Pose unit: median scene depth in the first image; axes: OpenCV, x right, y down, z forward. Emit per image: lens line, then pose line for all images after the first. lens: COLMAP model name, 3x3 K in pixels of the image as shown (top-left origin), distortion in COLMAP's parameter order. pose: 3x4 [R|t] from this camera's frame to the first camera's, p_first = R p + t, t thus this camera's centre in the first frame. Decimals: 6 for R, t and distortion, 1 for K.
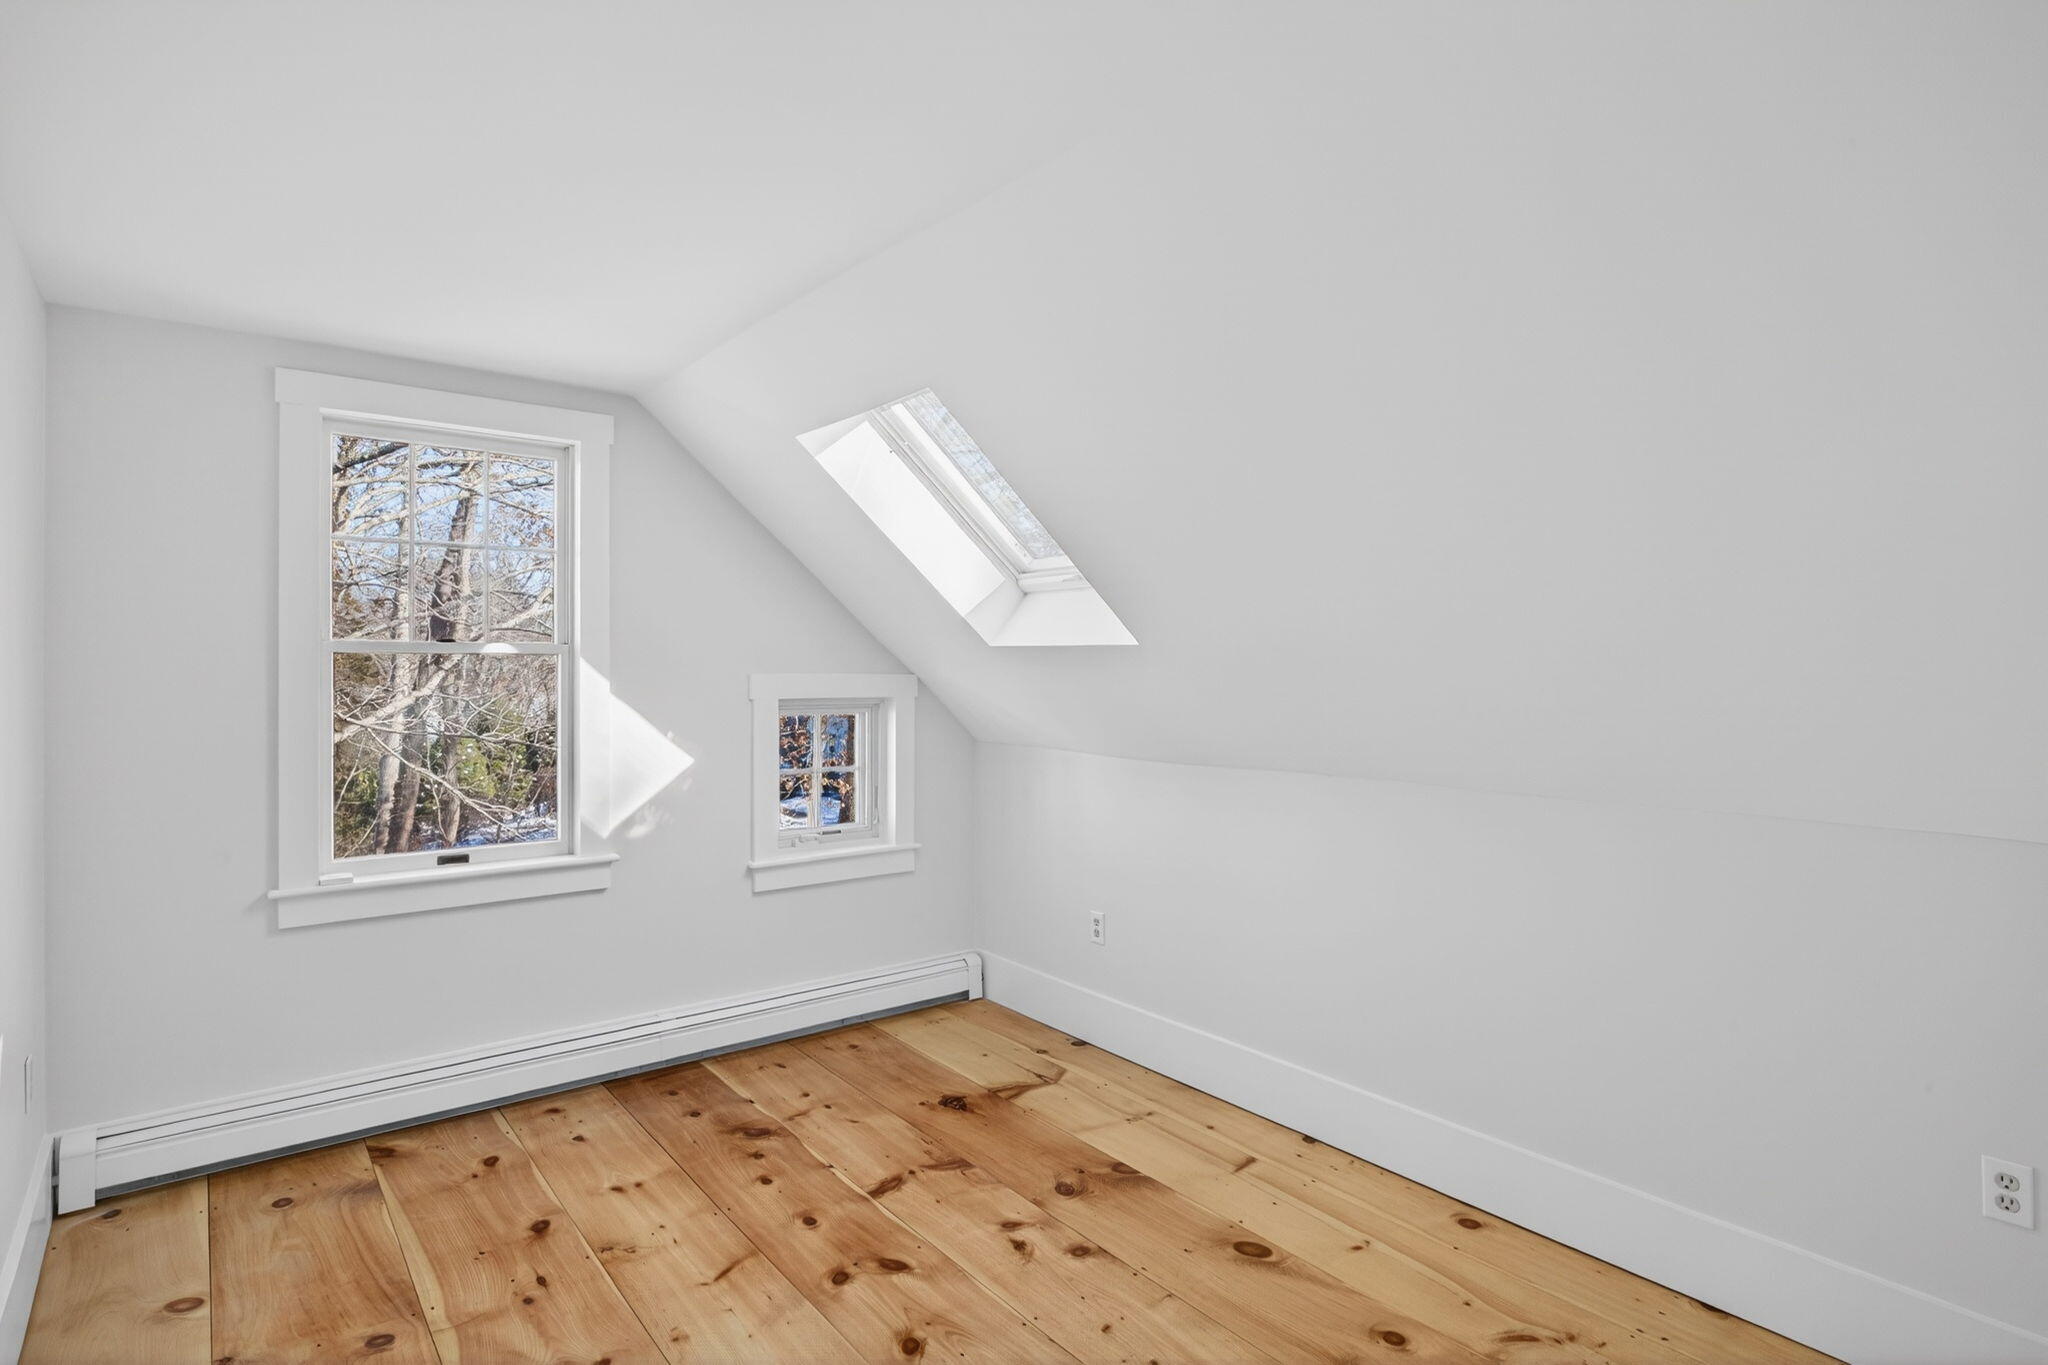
lens RADIAL K [[1035.5, 0, 1040.3], [0, 1035.5, 683.7], [0, 0, 1]] dist [-0.003179, -0.000618]
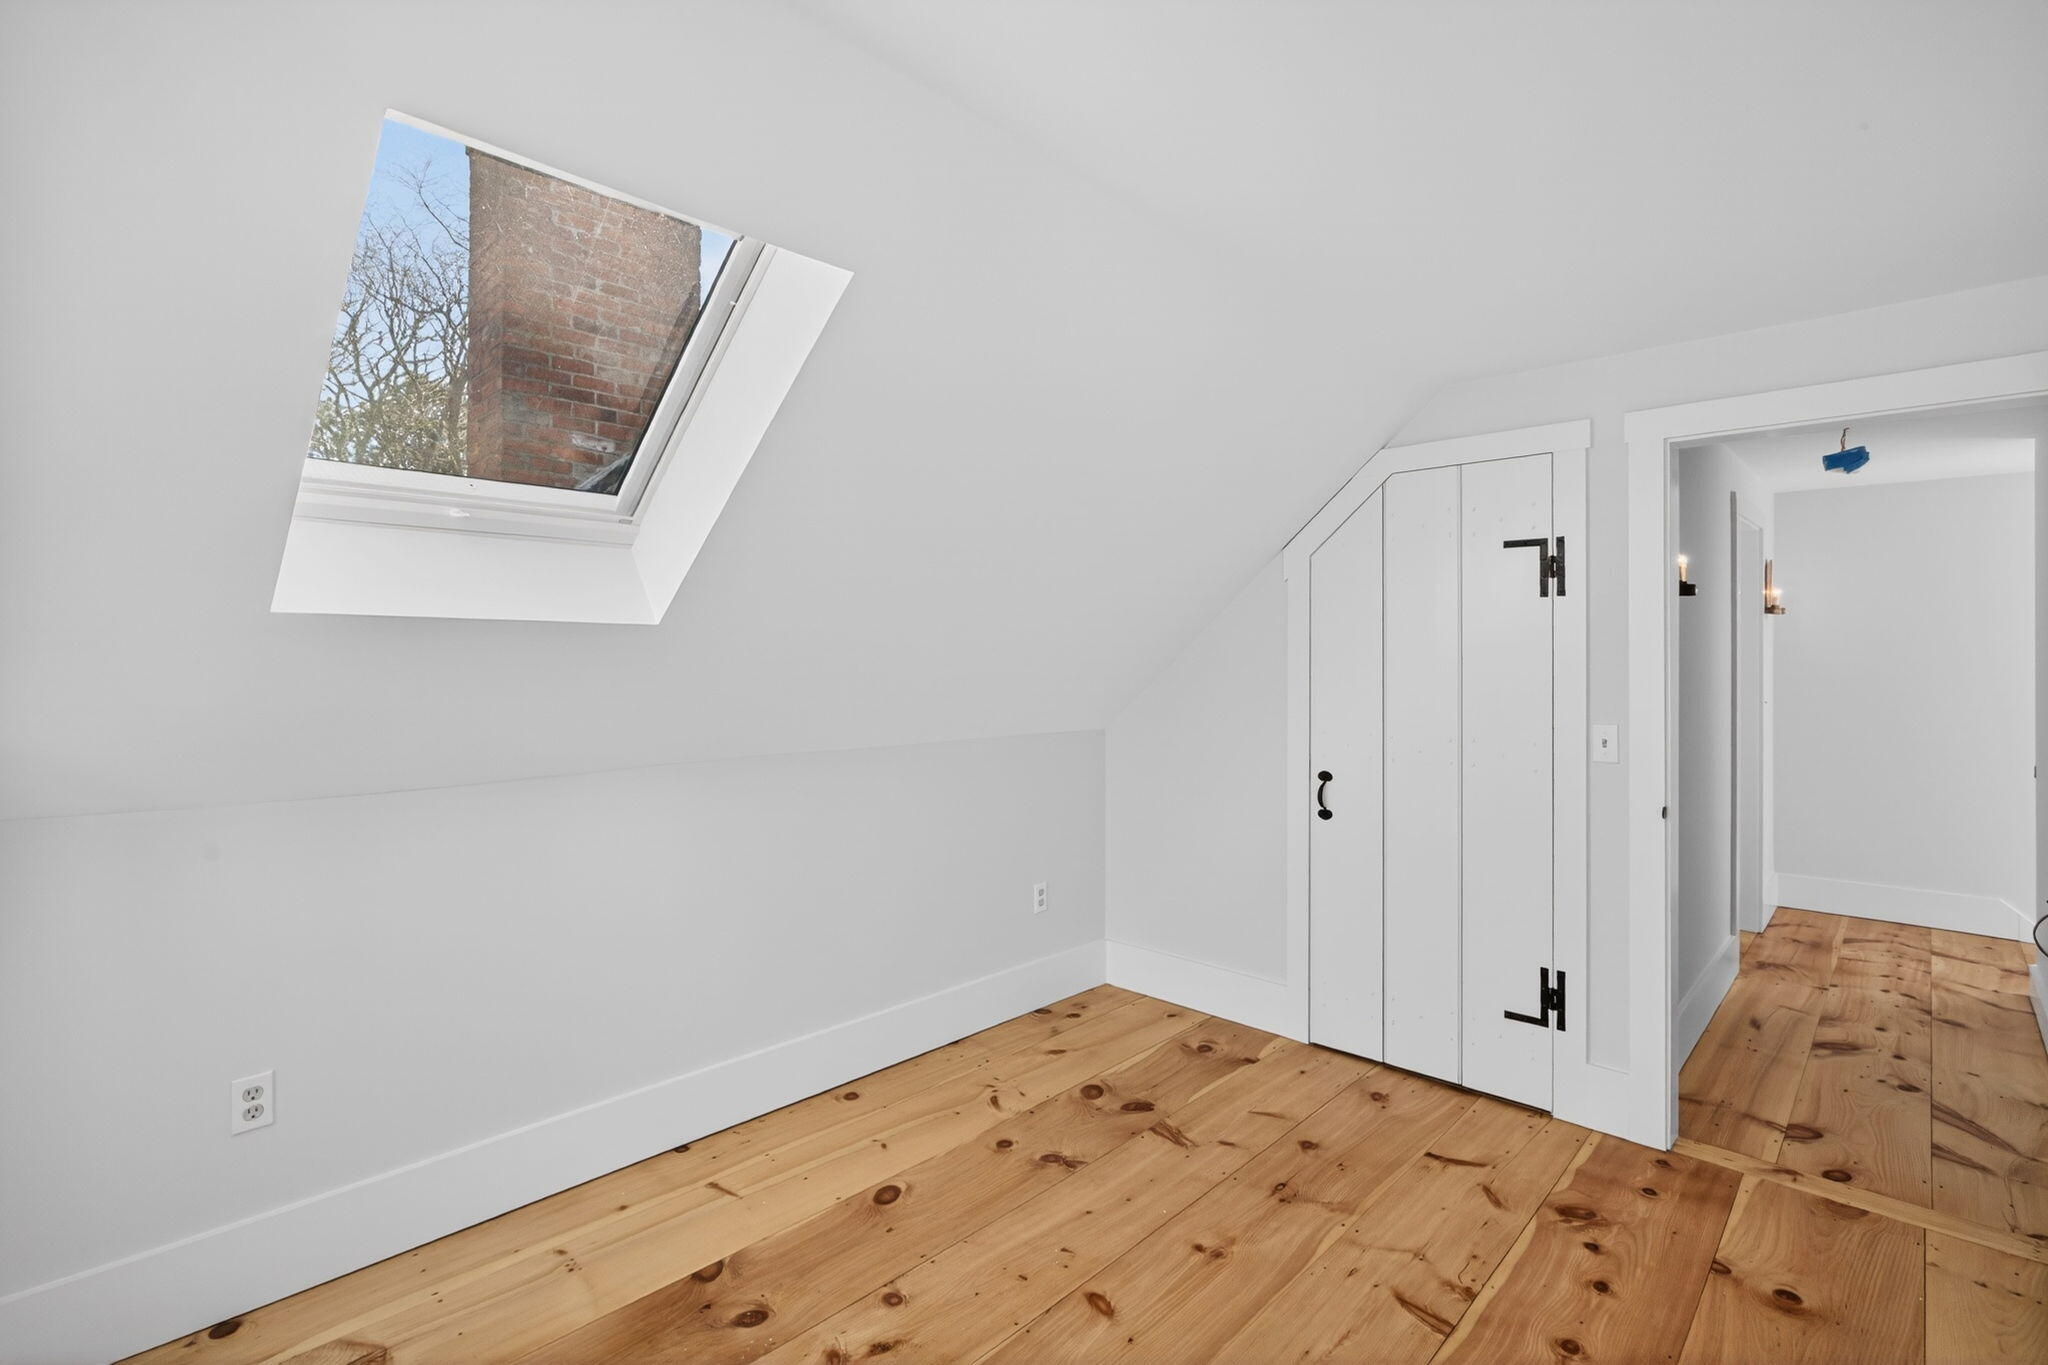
lens RADIAL K [[954.1, 0, 1024.0], [0, 954.1, 682.5], [0, 0, 1]] dist [-0.000046, 0.000365]
pose [[-0.118019, -0.031311, 0.992518, -0.659409], [0.009490, 0.999422, 0.032657, -0.011813], [-0.992966, 0.013273, -0.117654, 0.823600]]
